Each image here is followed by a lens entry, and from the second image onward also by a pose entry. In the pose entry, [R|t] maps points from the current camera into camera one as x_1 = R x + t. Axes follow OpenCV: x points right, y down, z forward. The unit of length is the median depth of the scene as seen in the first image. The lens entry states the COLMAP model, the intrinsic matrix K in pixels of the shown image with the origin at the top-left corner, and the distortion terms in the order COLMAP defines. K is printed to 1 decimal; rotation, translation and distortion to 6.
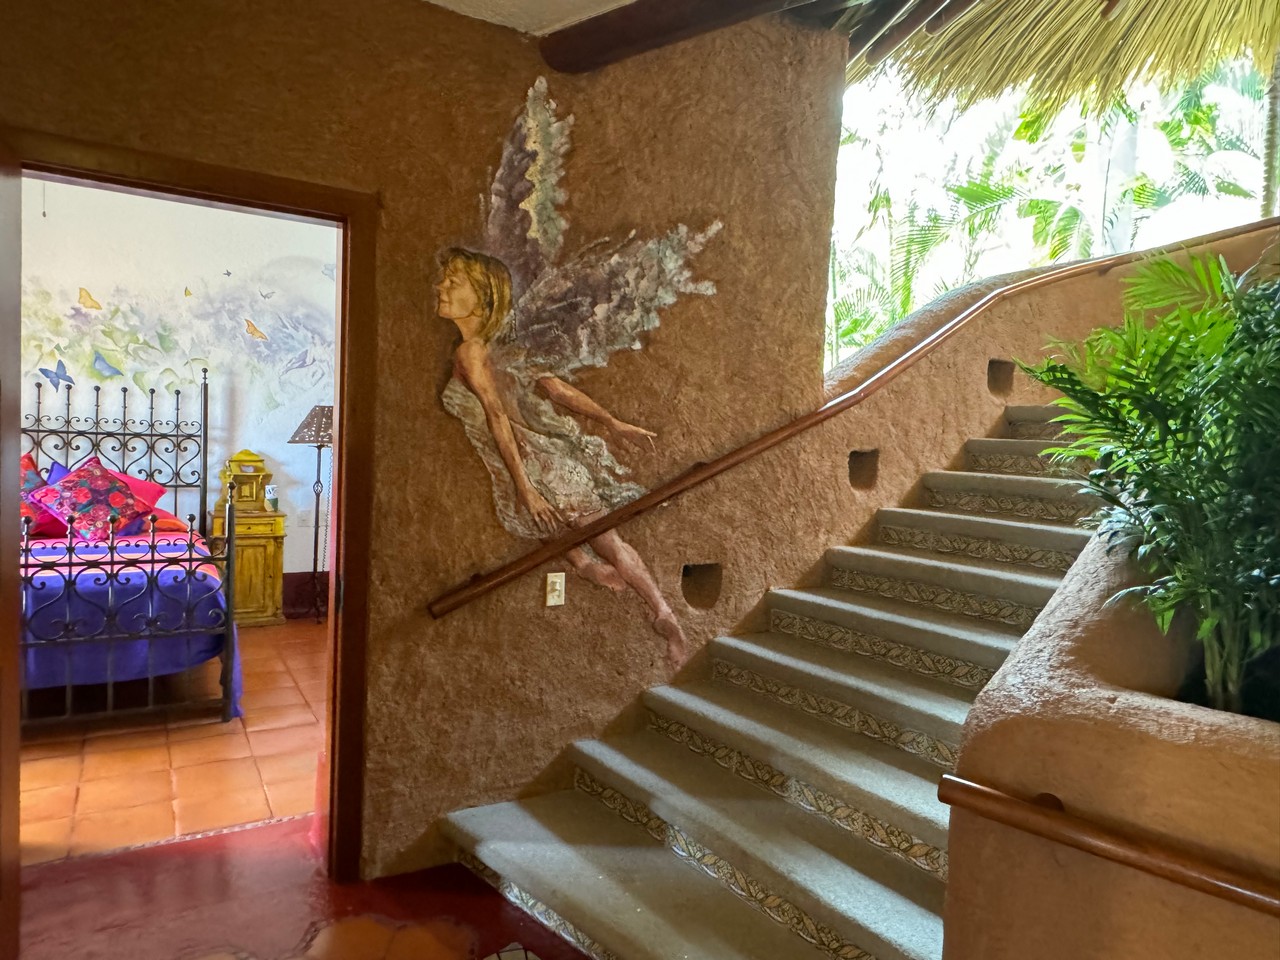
lens RADIAL K [[843.6, 0, 637.3], [0, 843.6, 484.4], [0, 0, 1]] dist [0.004755, -0.000072]
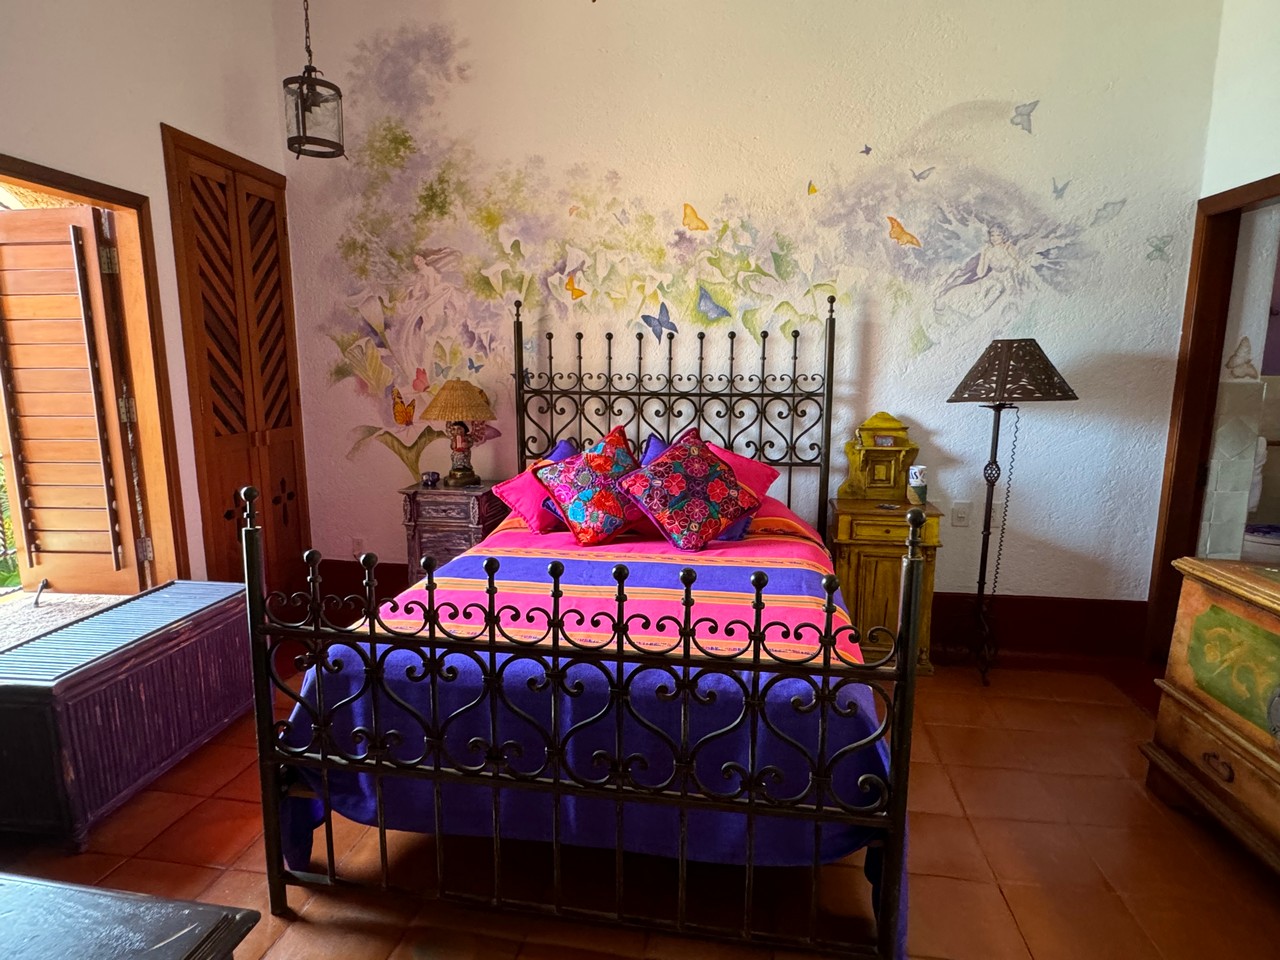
lens RADIAL K [[720.6, 0, 635.8], [0, 720.6, 485.0], [0, 0, 1]] dist [-0.000965, 0.000760]
pose [[0.765959, 0.058145, -0.640254, -0.250933], [-0.004395, 0.996352, 0.085227, -0.033222], [0.642874, -0.062467, 0.763421, 0.441193]]
